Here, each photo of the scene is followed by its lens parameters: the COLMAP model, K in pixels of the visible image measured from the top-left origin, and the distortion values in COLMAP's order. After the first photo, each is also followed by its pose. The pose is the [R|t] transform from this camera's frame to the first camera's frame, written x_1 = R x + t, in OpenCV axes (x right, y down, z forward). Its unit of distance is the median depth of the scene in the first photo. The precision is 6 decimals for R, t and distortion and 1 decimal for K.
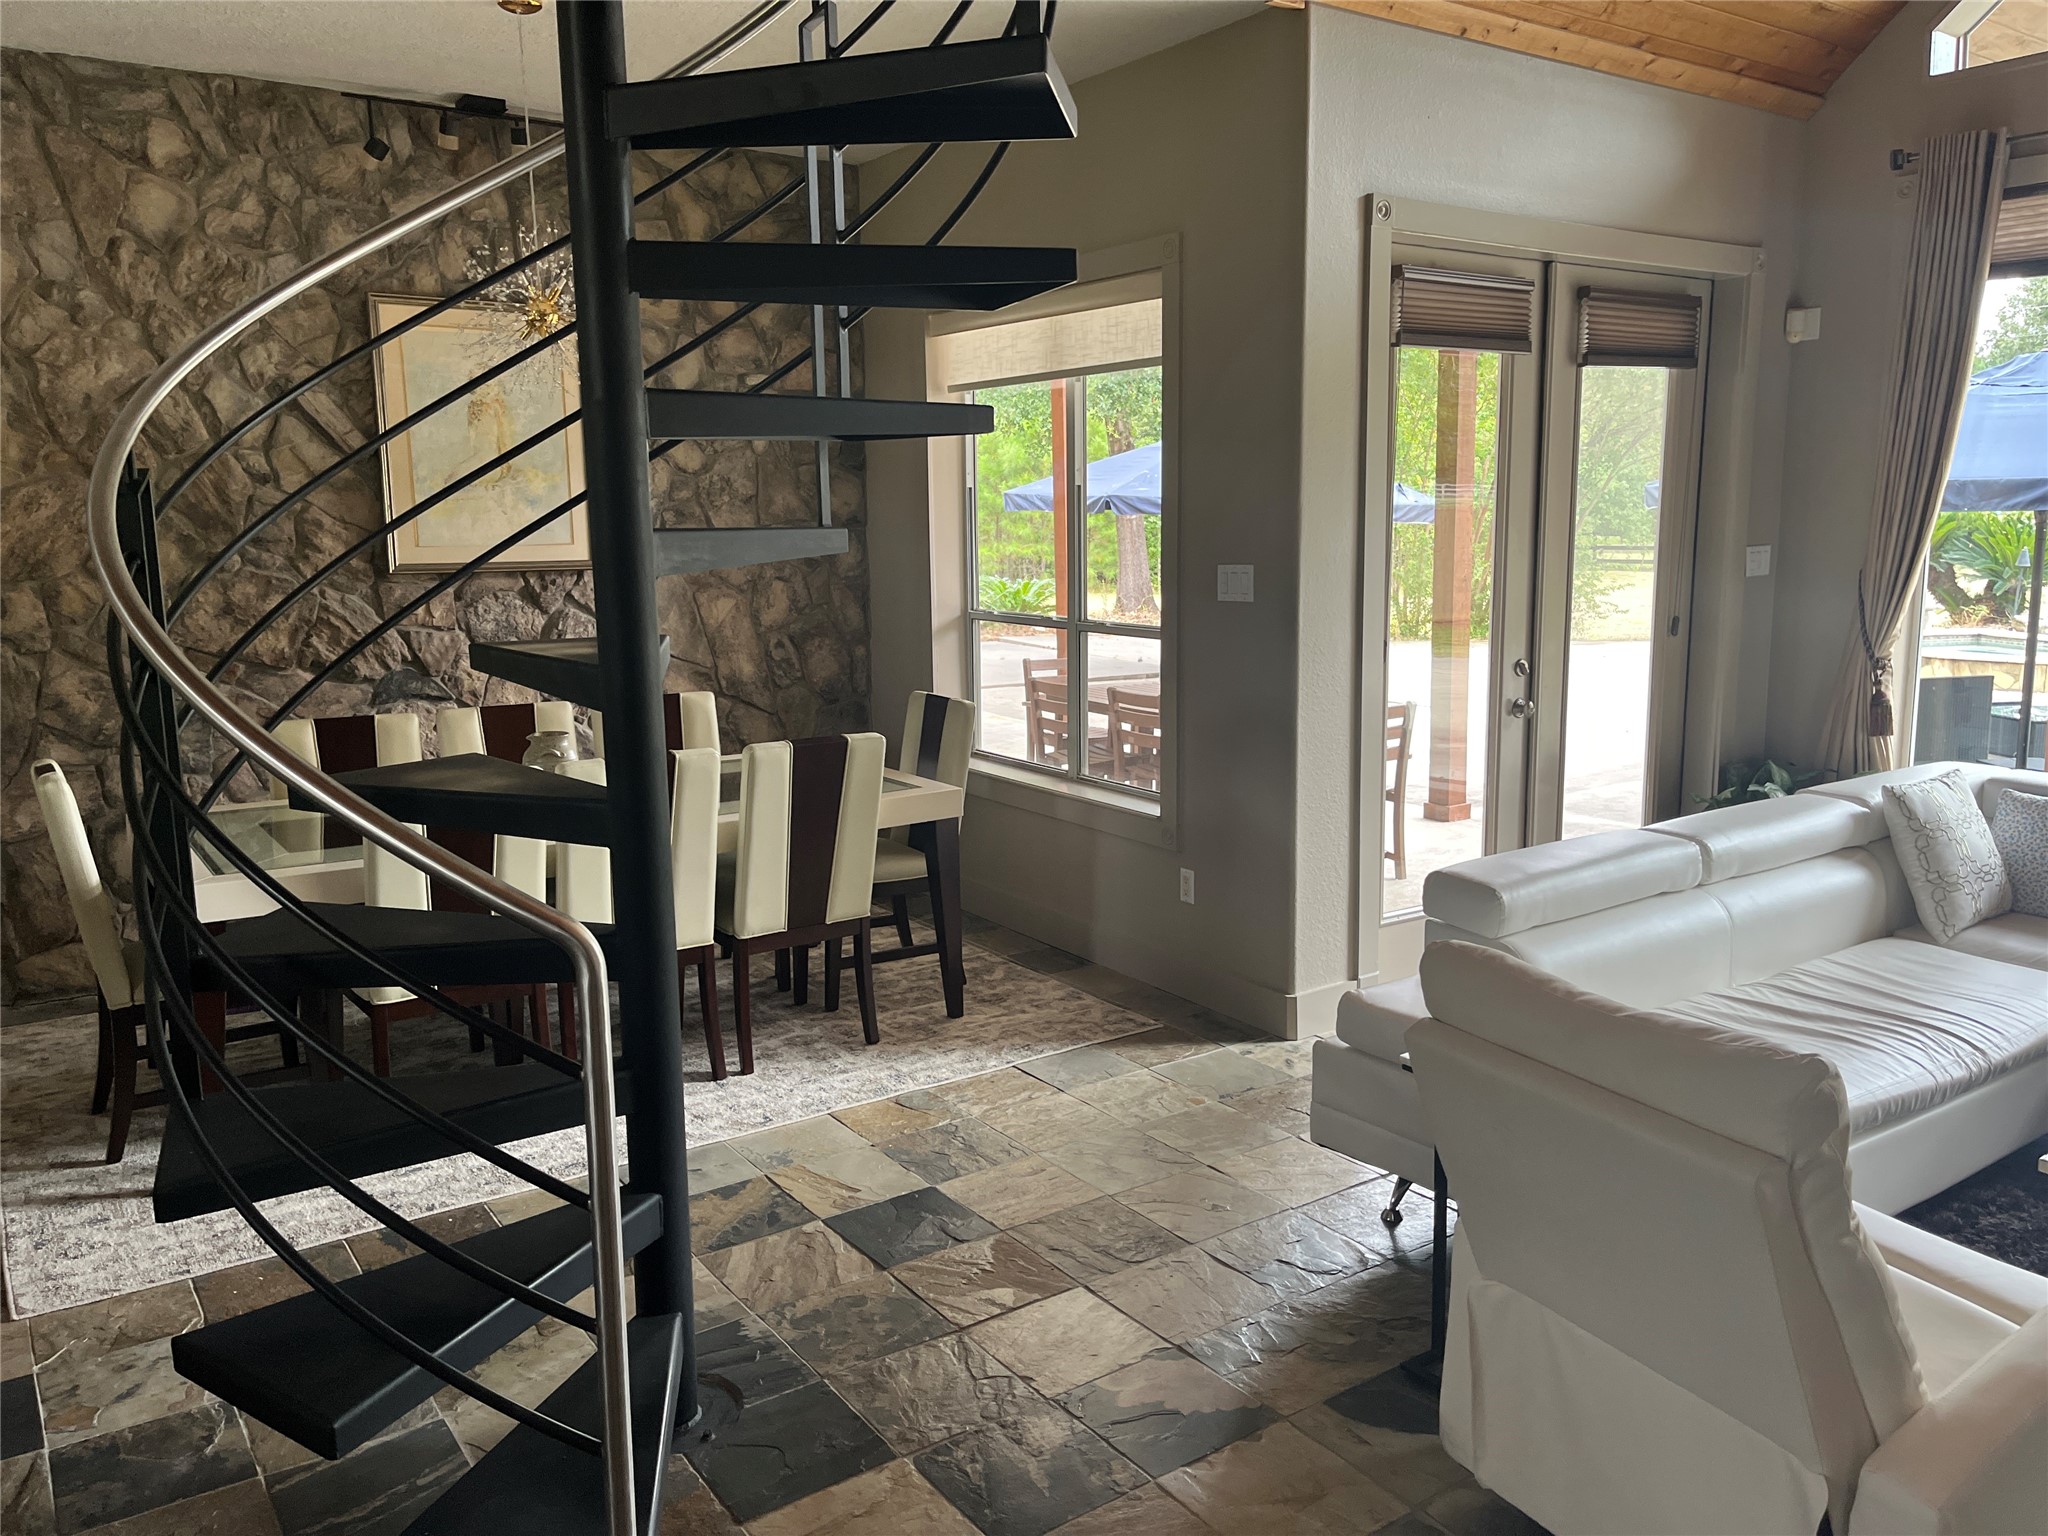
lens RADIAL K [[1541.0, 0, 1004.2], [0, 1541.0, 759.5], [0, 0, 1]] dist [0.065923, -0.095378]
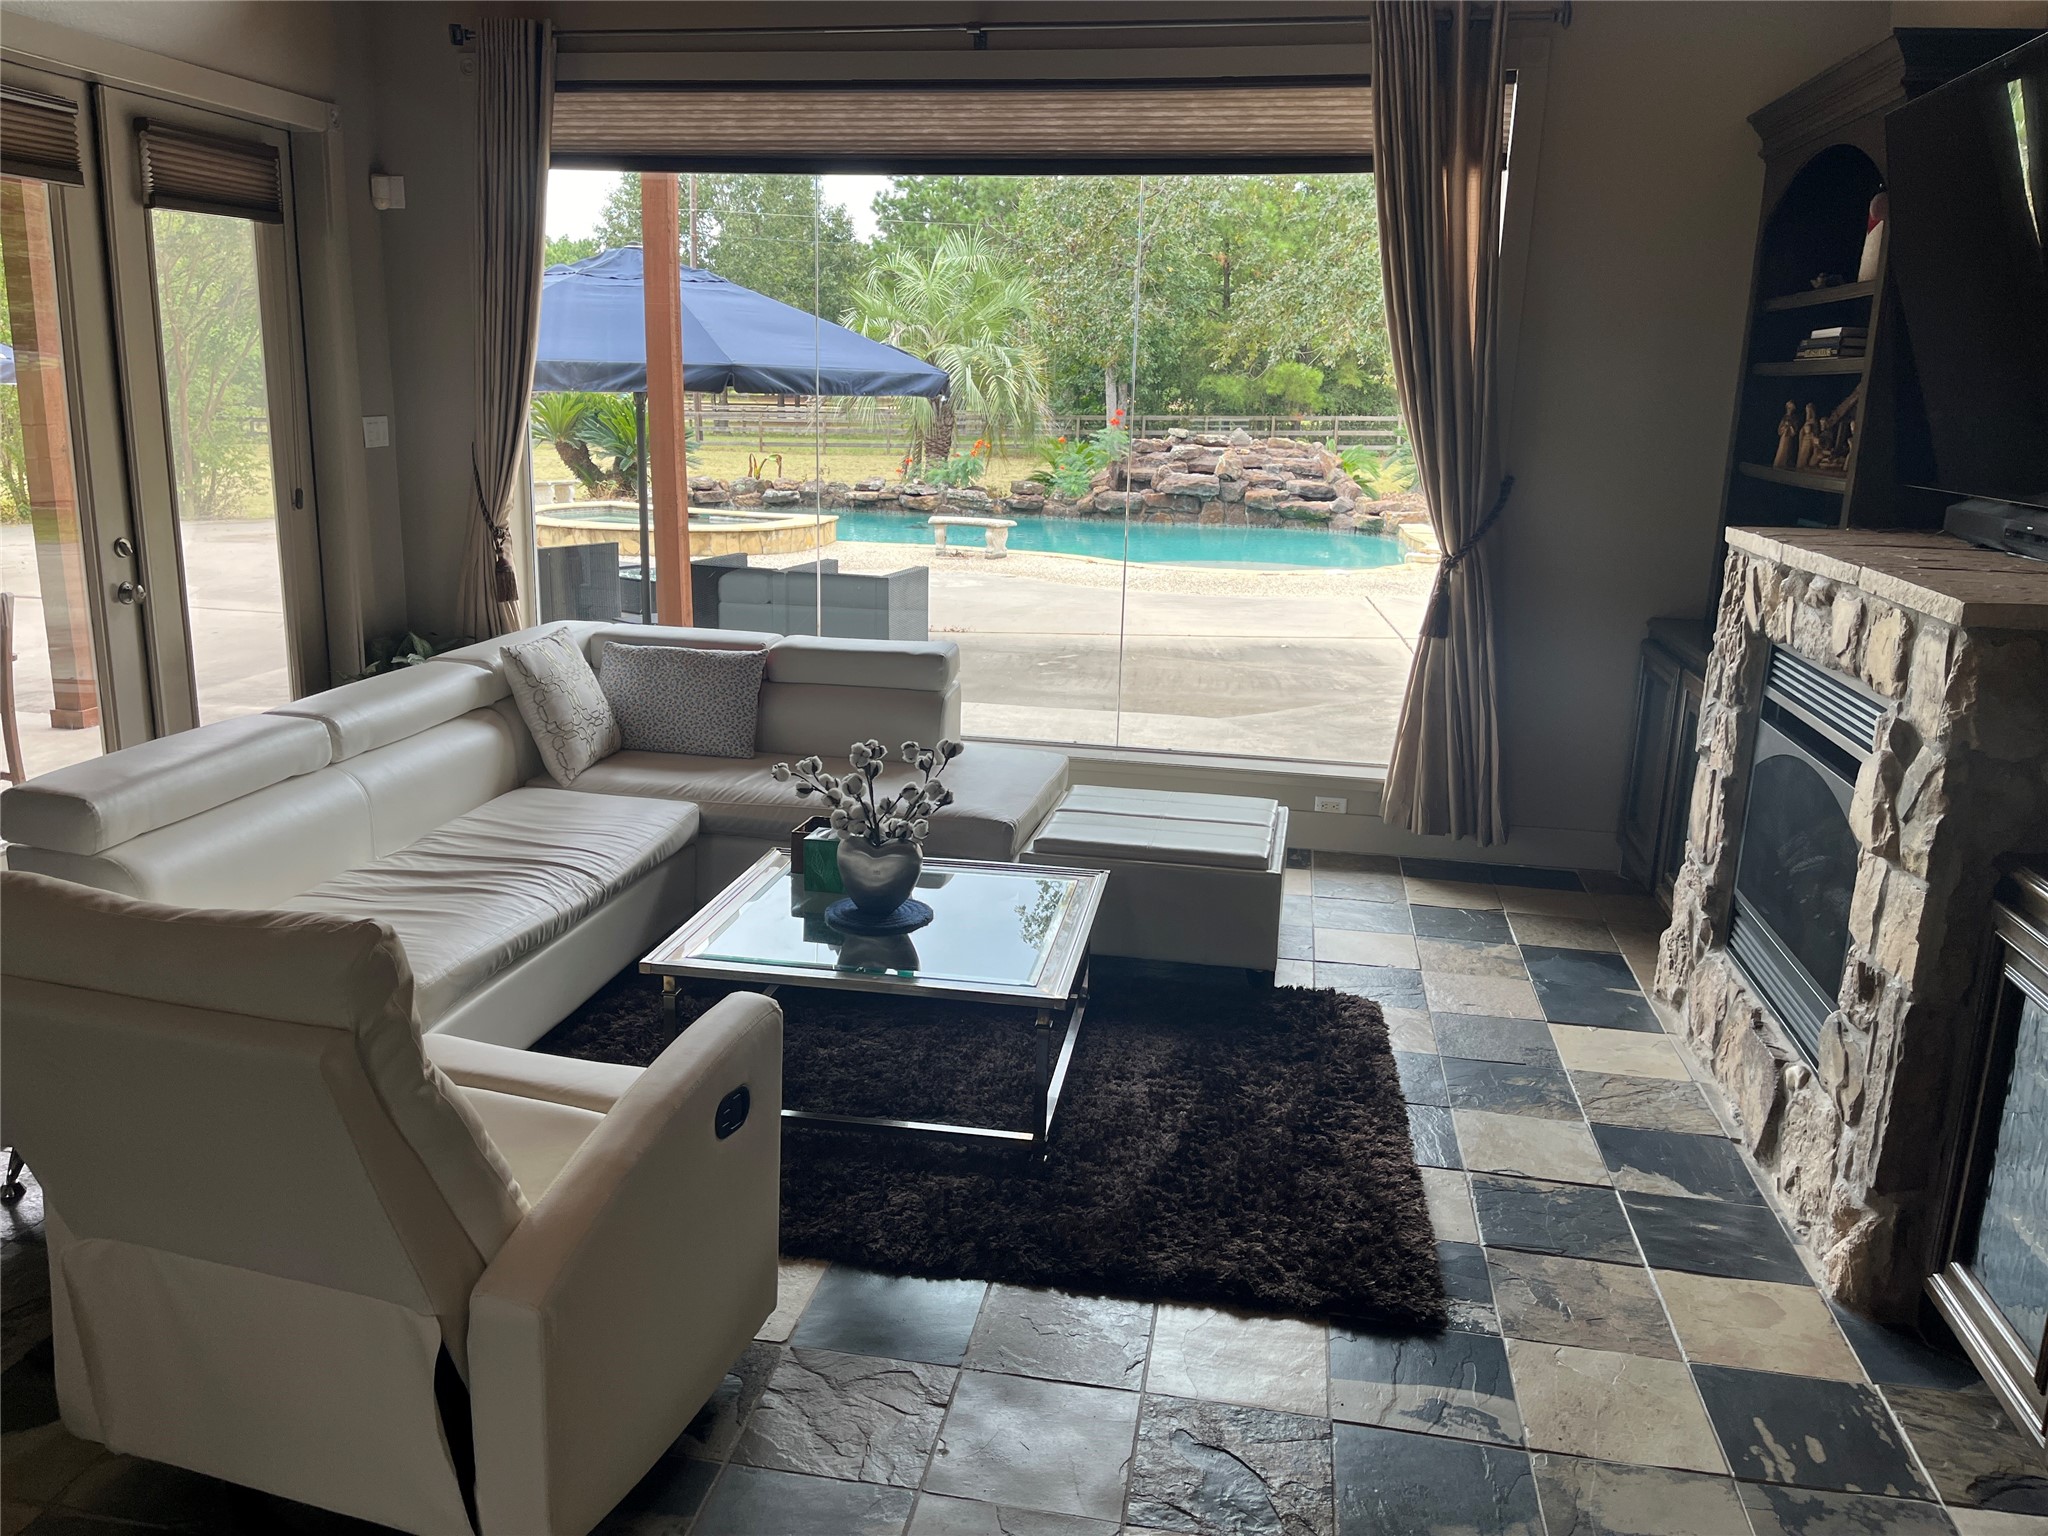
lens RADIAL K [[1541.0, 0, 1010.3], [0, 1541.0, 772.5], [0, 0, 1]] dist [0.065923, -0.095378]
pose [[0.709349, -0.136991, 0.691416, 0.058566], [0.078789, 0.990195, 0.115355, 0.005648], [-0.700440, -0.027351, 0.713188, 0.000801]]
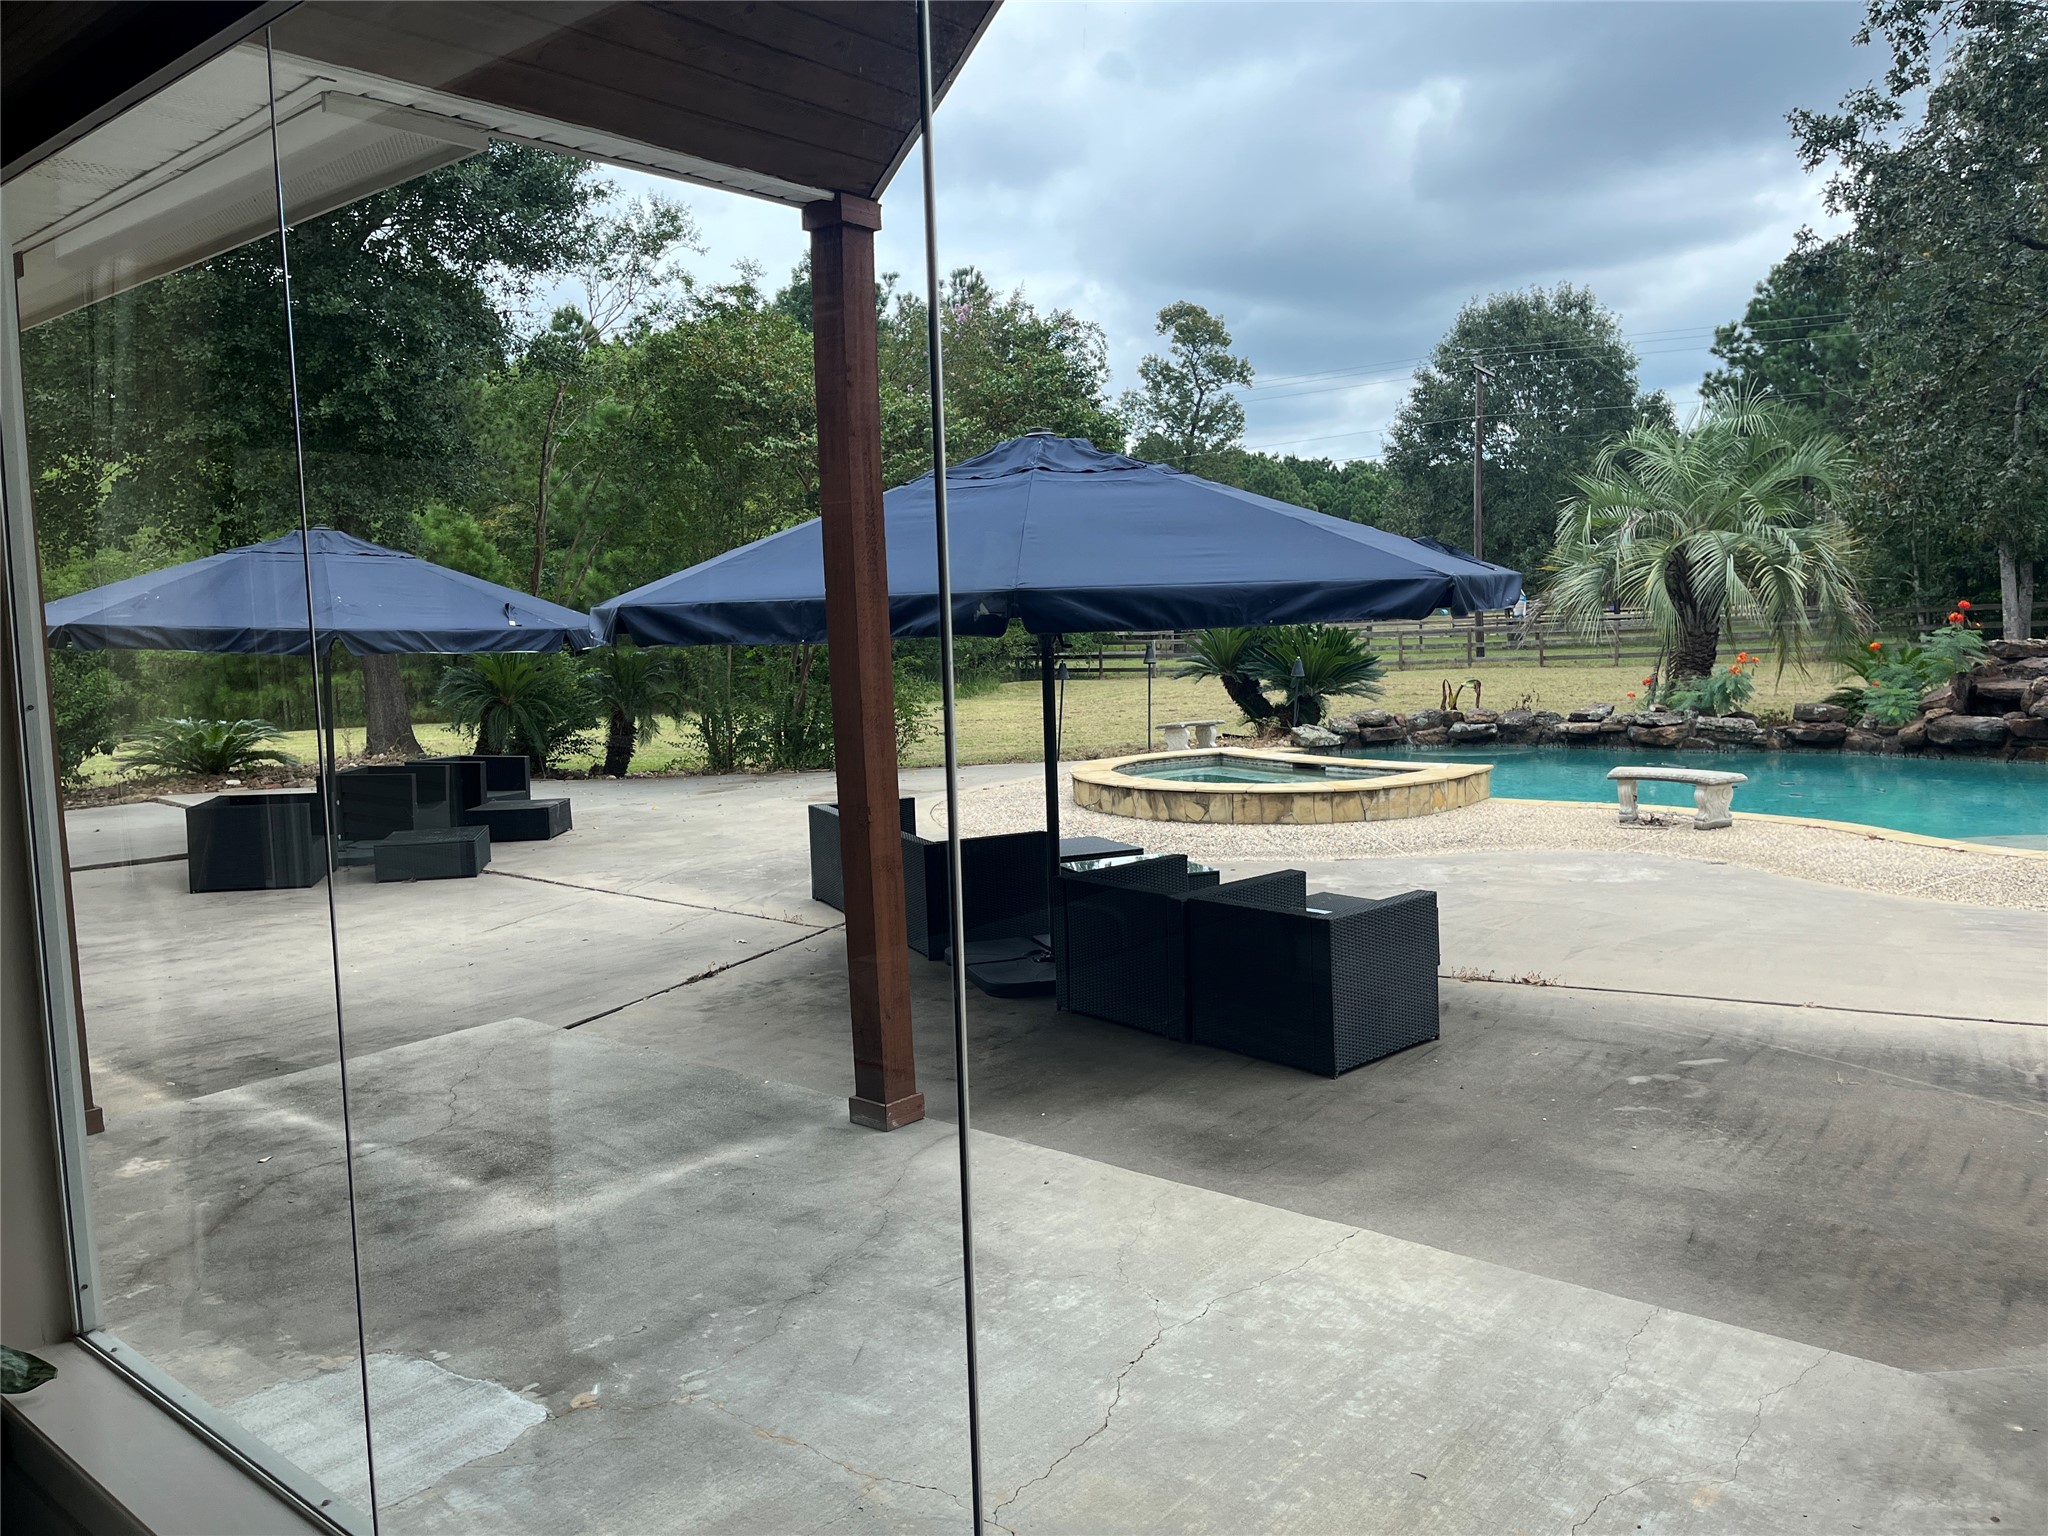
lens RADIAL K [[1541.0, 0, 1020.0], [0, 1541.0, 754.5], [0, 0, 1]] dist [0.065923, -0.095378]
pose [[0.965963, -0.042160, 0.255221, 0.811304], [0.061341, 0.995821, -0.067666, -0.083060], [-0.251302, 0.081018, 0.964512, 0.442009]]
